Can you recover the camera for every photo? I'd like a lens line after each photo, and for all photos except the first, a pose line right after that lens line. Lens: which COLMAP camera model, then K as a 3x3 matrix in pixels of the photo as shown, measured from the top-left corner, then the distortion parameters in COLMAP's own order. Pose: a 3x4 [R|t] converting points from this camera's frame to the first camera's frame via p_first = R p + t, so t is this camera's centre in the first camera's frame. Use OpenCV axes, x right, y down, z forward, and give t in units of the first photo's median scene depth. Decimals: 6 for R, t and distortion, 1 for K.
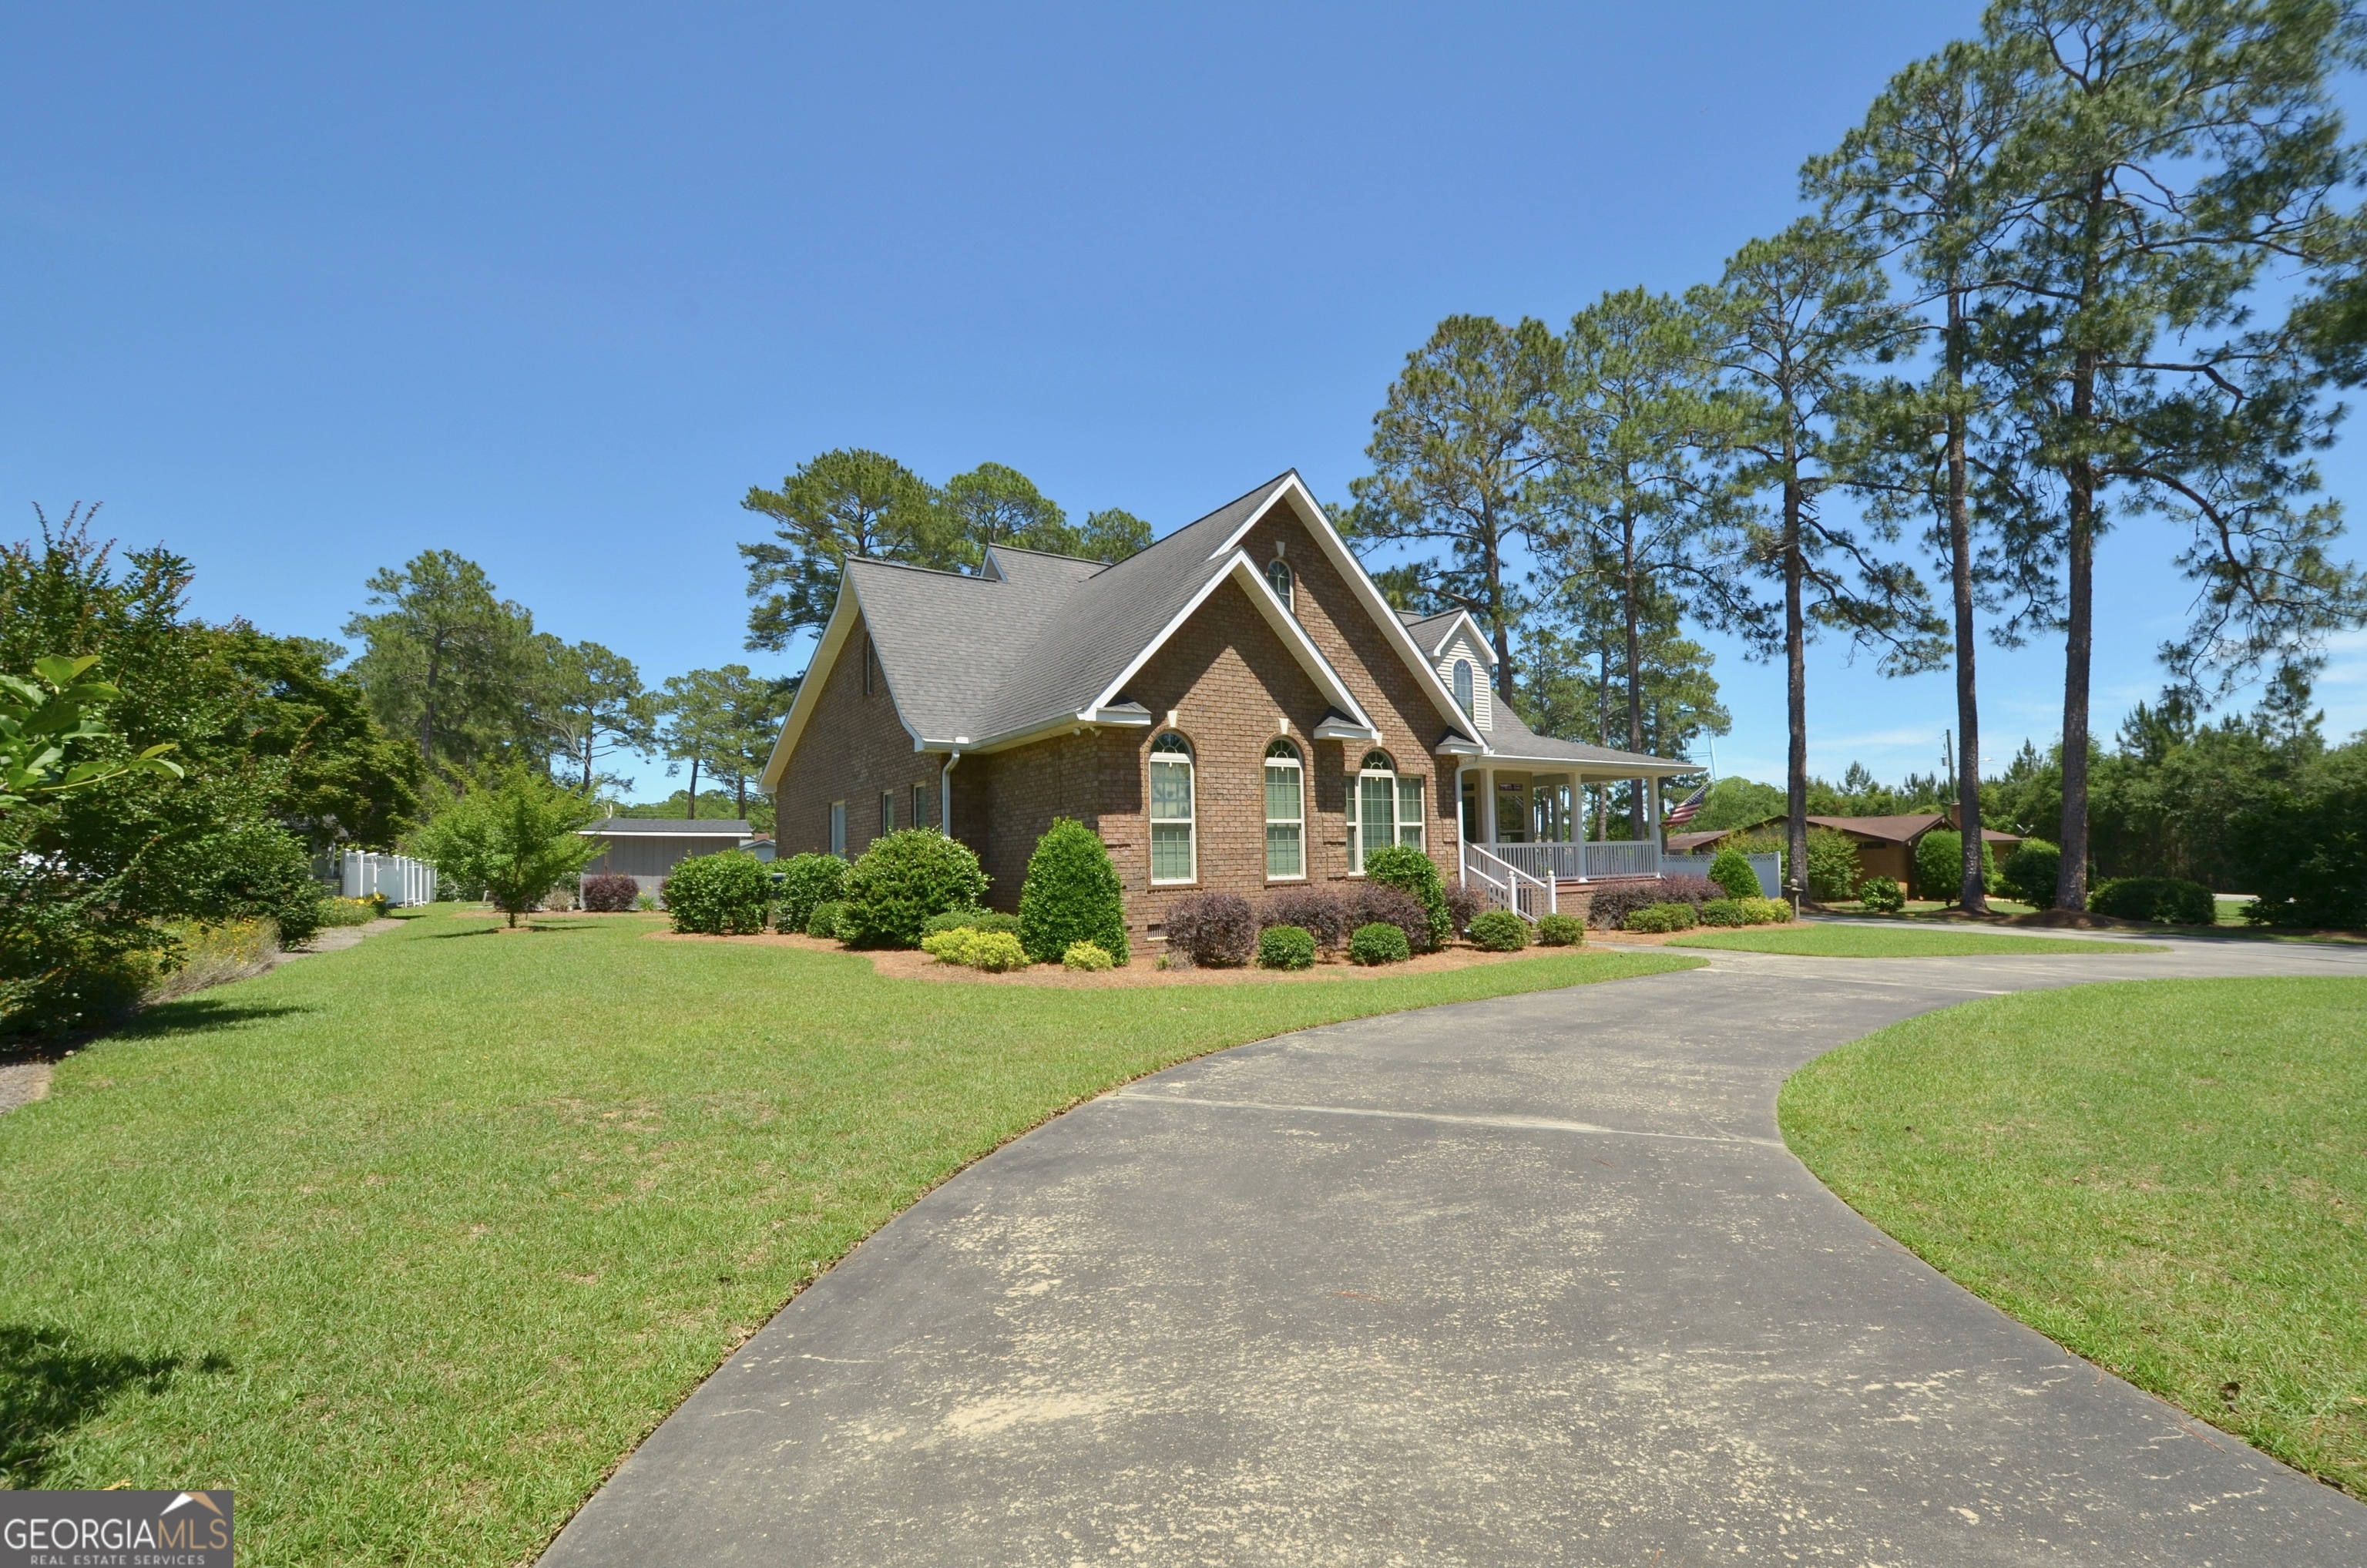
lens RADIAL K [[1033.3, 0, 1250.5], [0, 1033.3, 809.8], [0, 0, 1]] dist [0.004721, -0.004658]
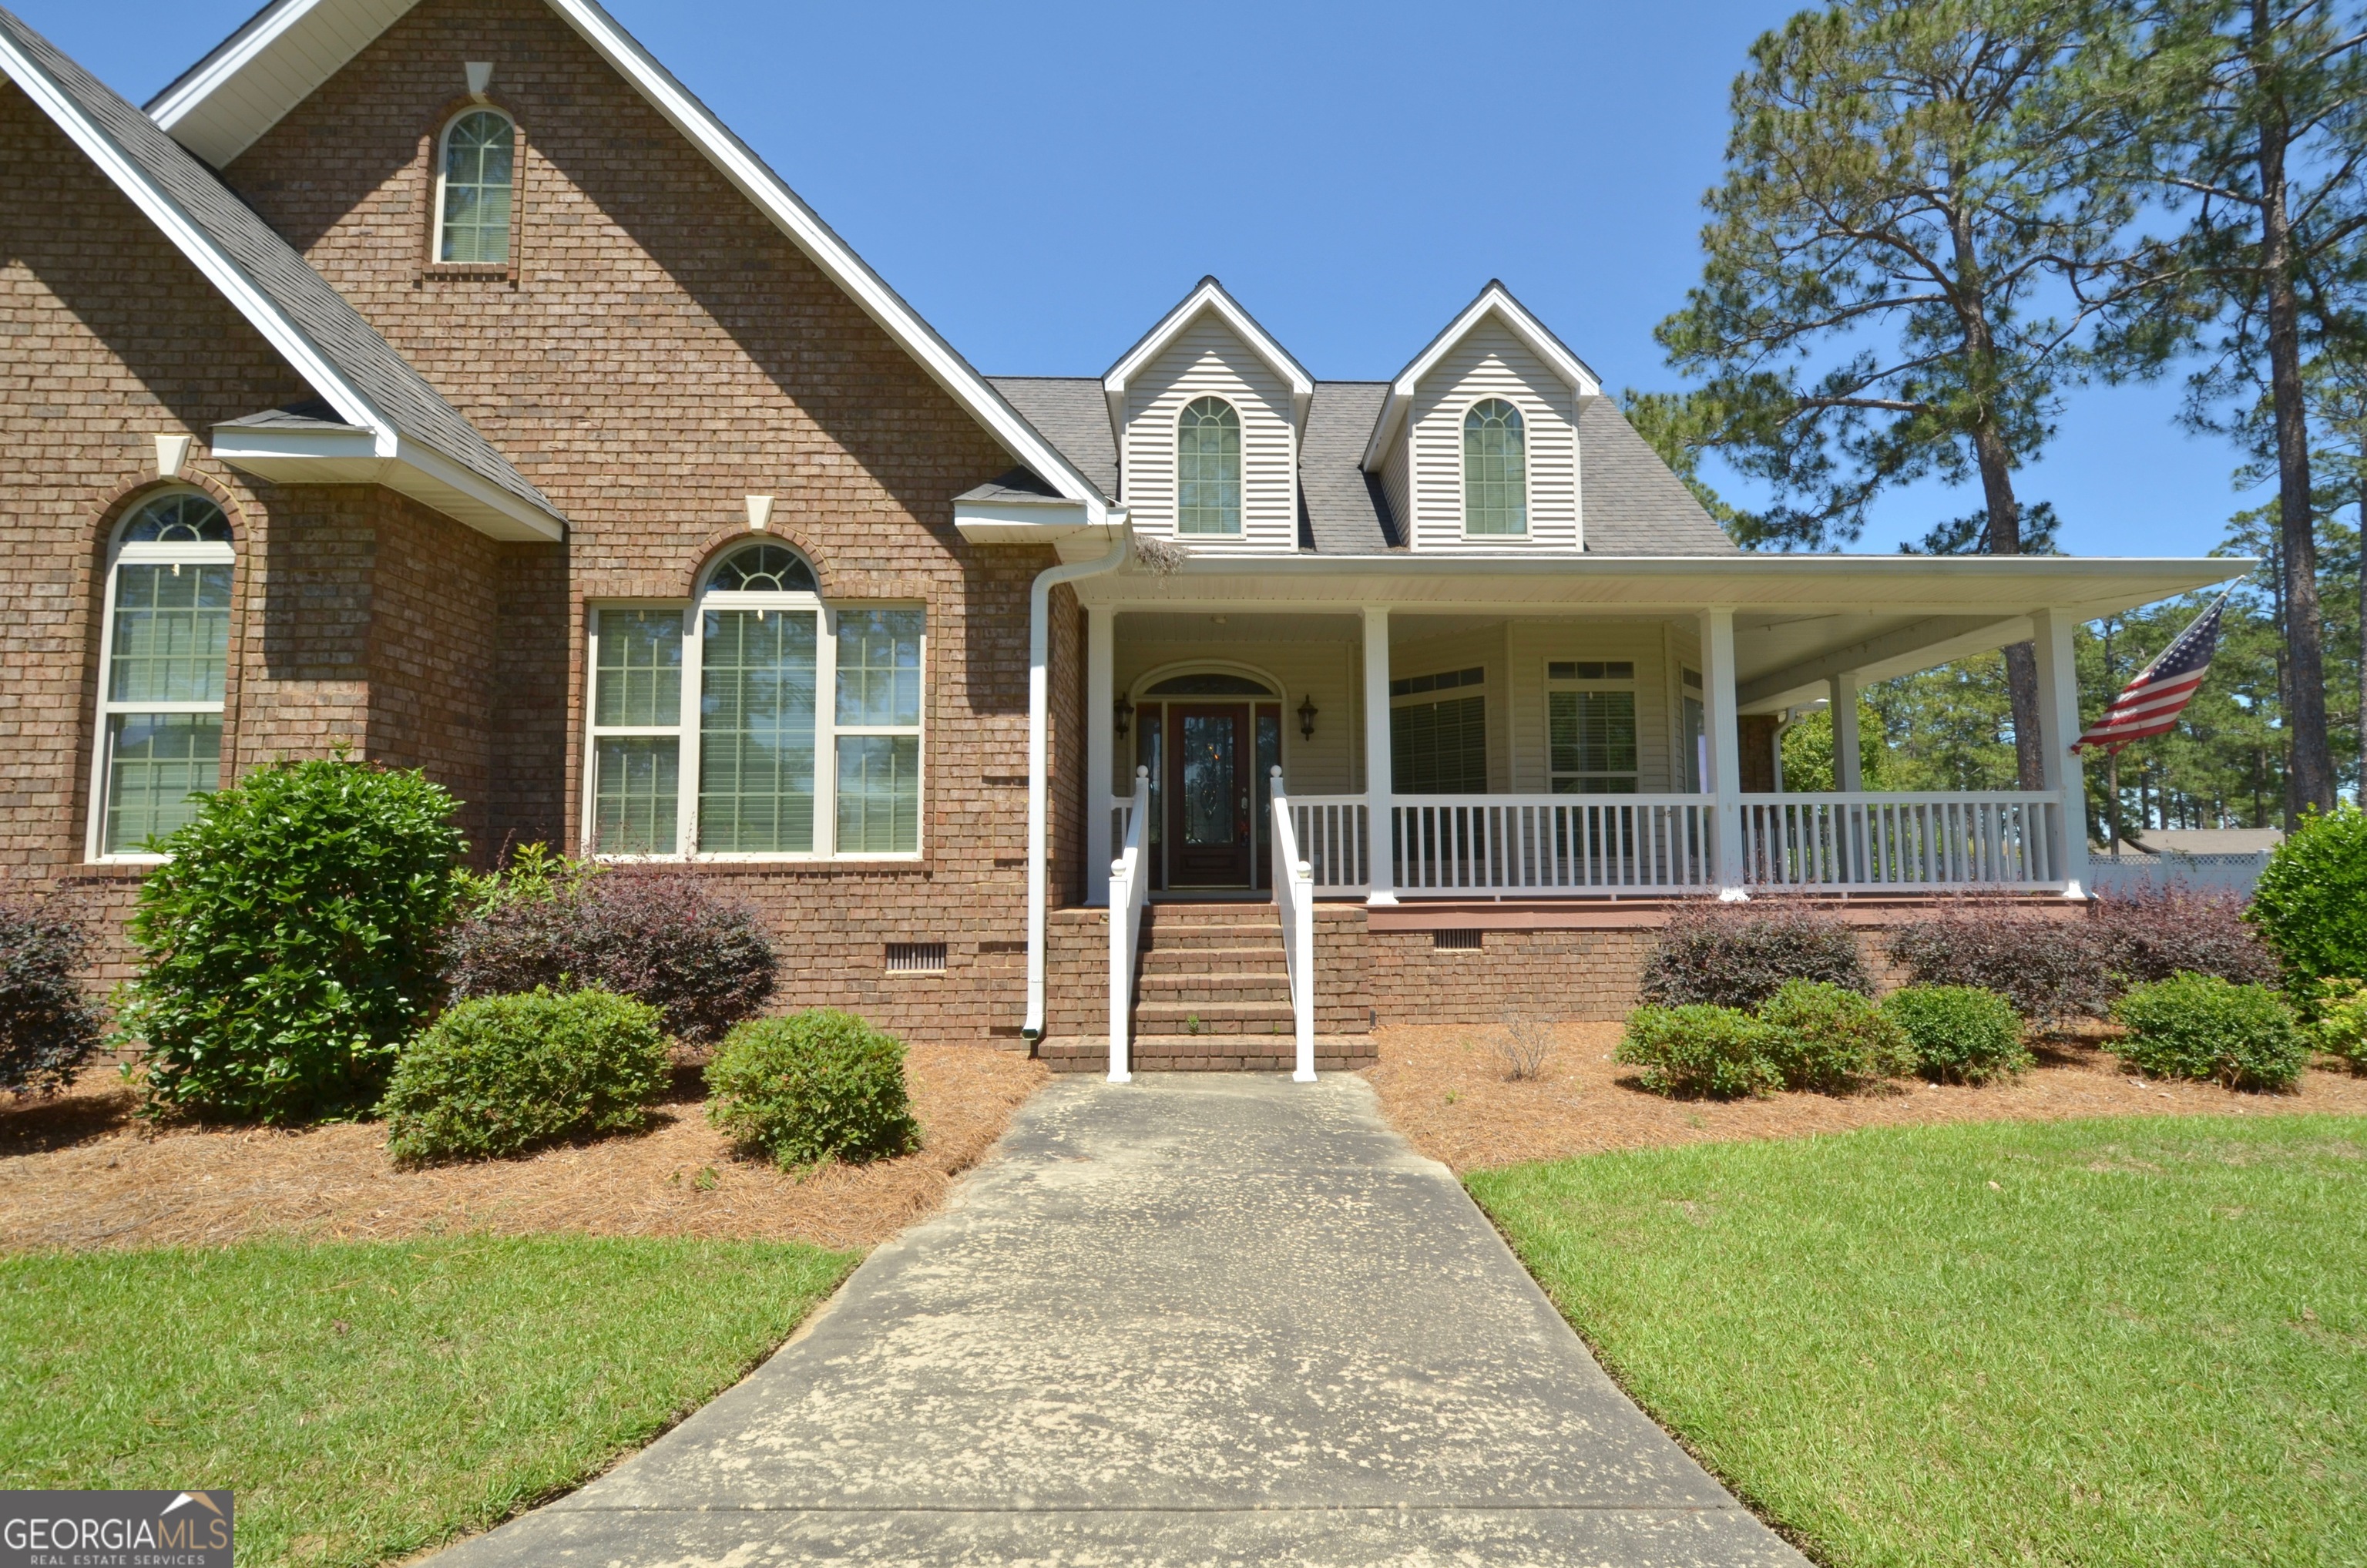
lens RADIAL K [[1033.3, 0, 1253.3], [0, 1033.3, 803.6], [0, 0, 1]] dist [0.004721, -0.004658]
pose [[0.840493, -0.022685, -0.541347, 0.412655], [0.014915, 0.999713, -0.018736, 0.043079], [0.541617, 0.007673, 0.840590, 0.659502]]
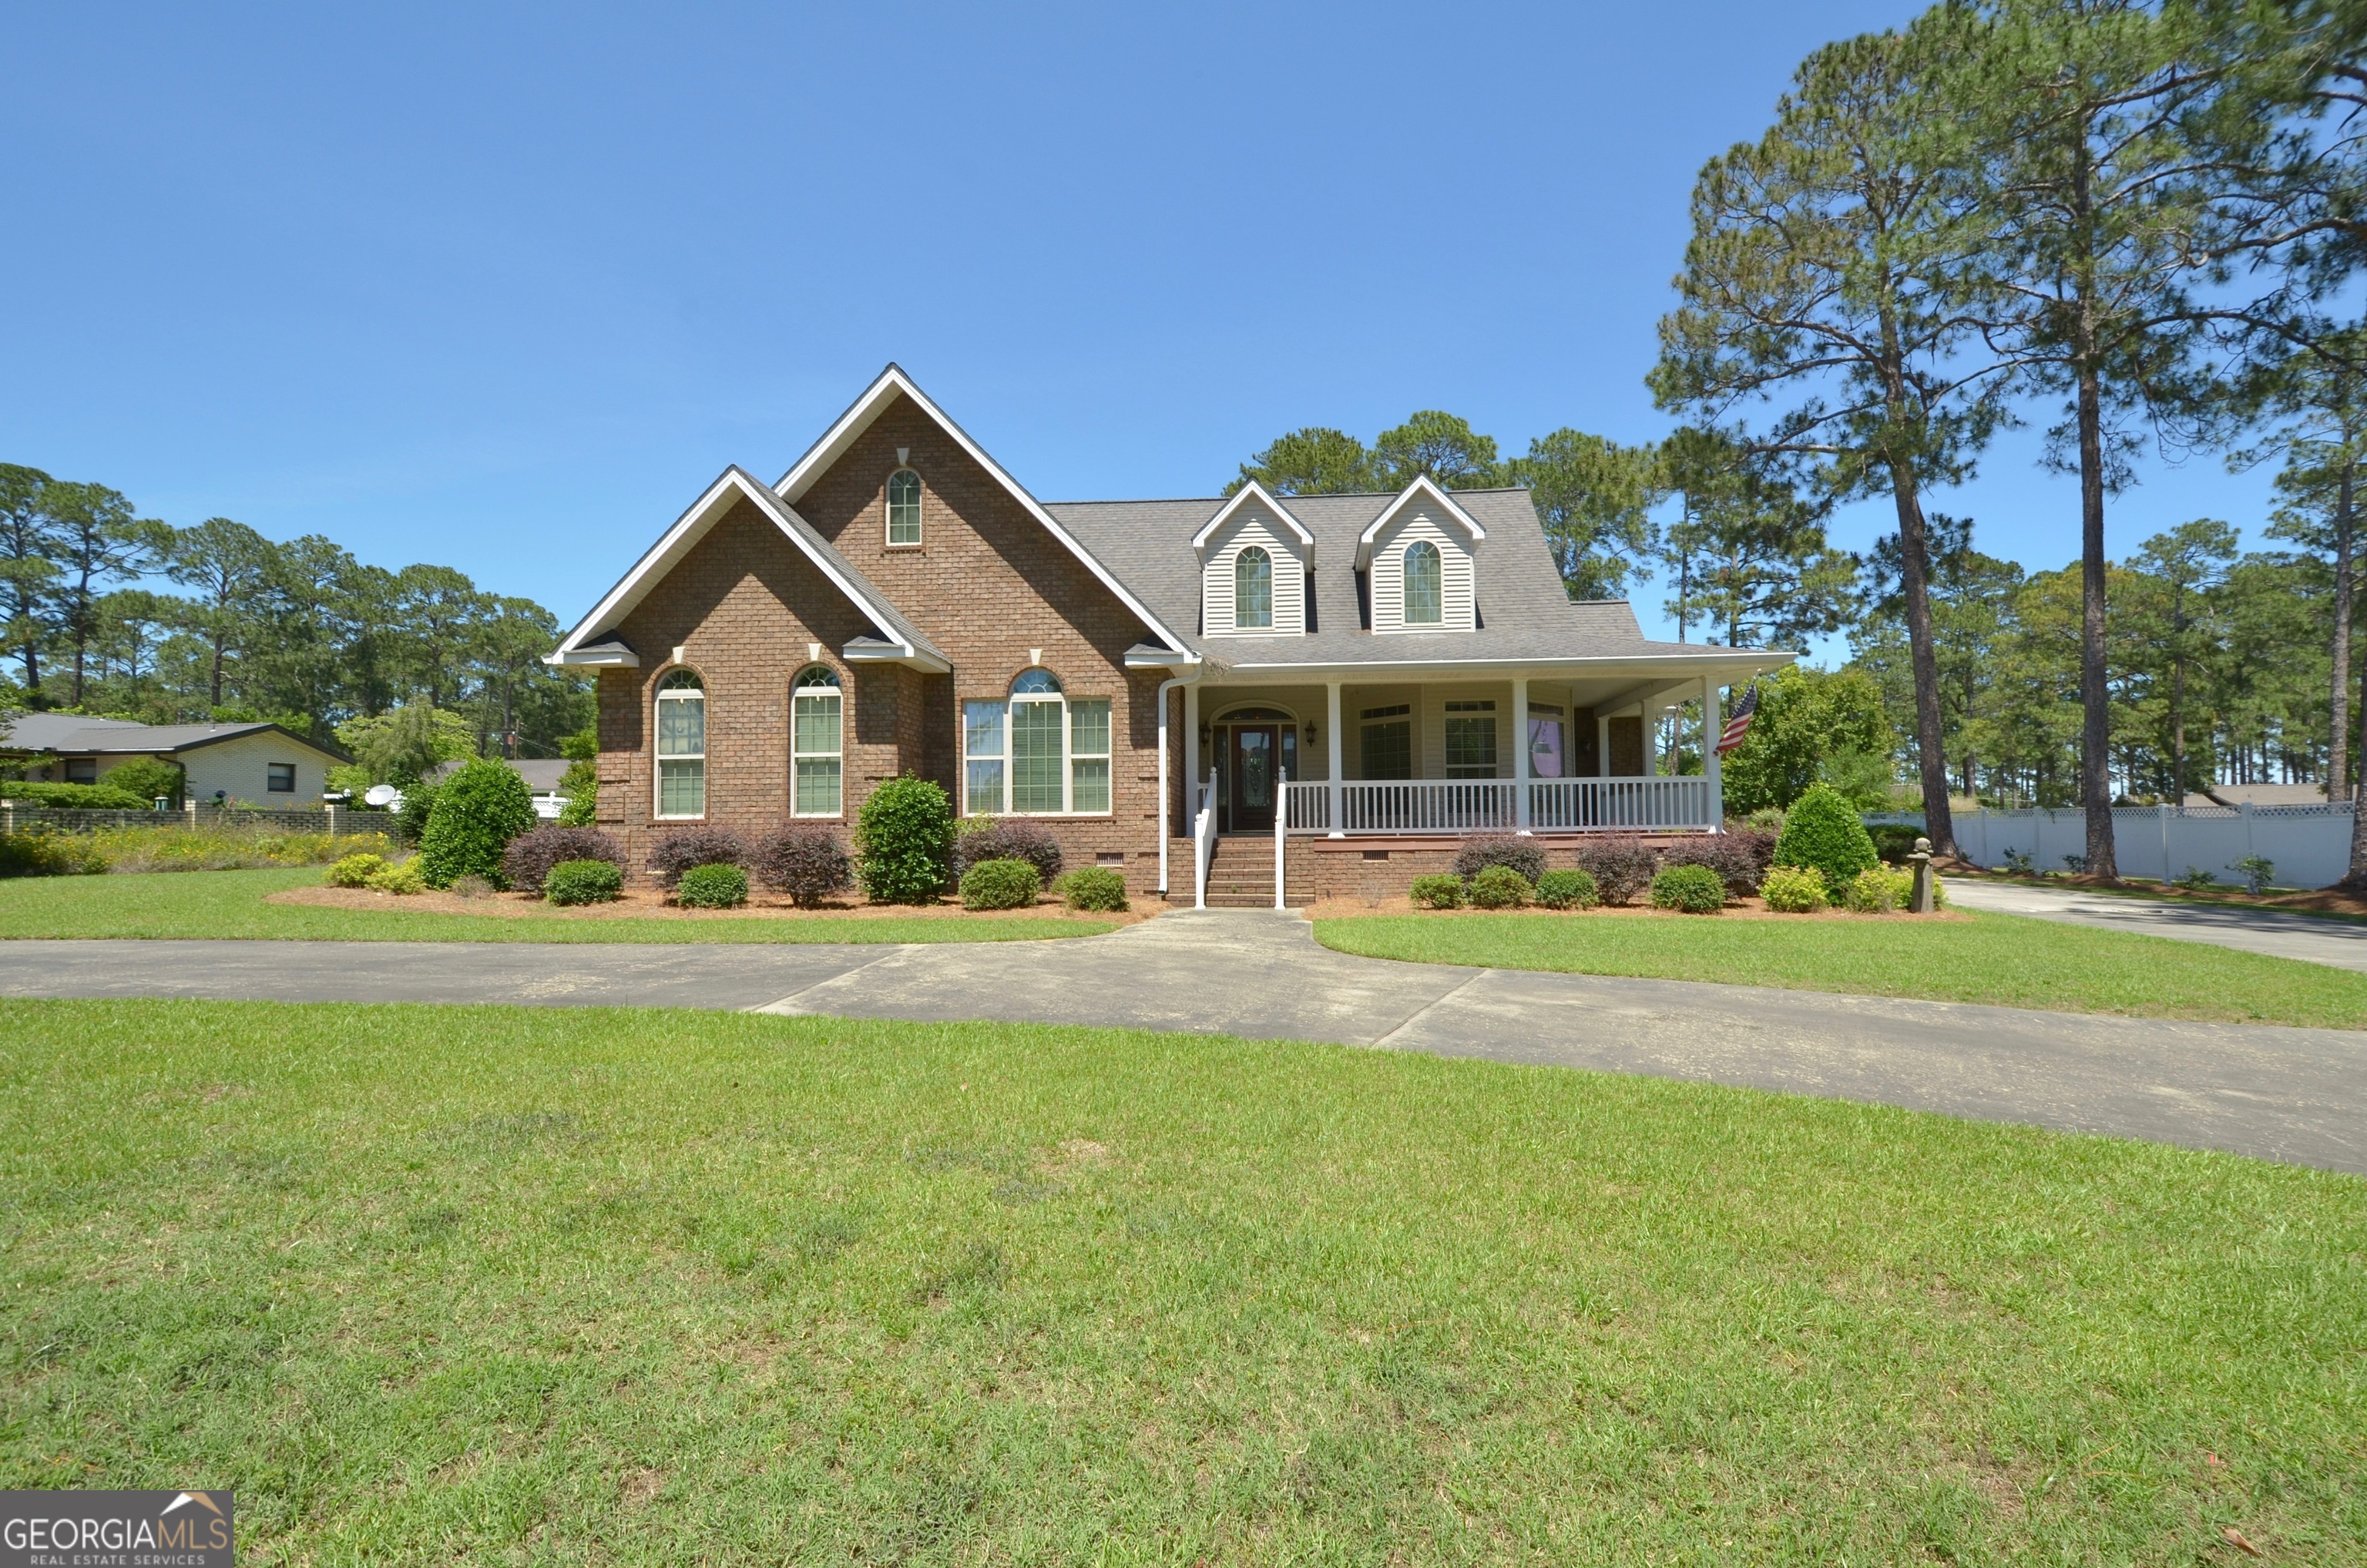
lens RADIAL K [[1033.3, 0, 1247.2], [0, 1033.3, 809.8], [0, 0, 1]] dist [0.004721, -0.004658]
pose [[0.781224, -0.002285, -0.624247, 0.667525], [0.022692, 0.999436, 0.024741, 0.033764], [0.623838, -0.033493, 0.780835, 0.377741]]
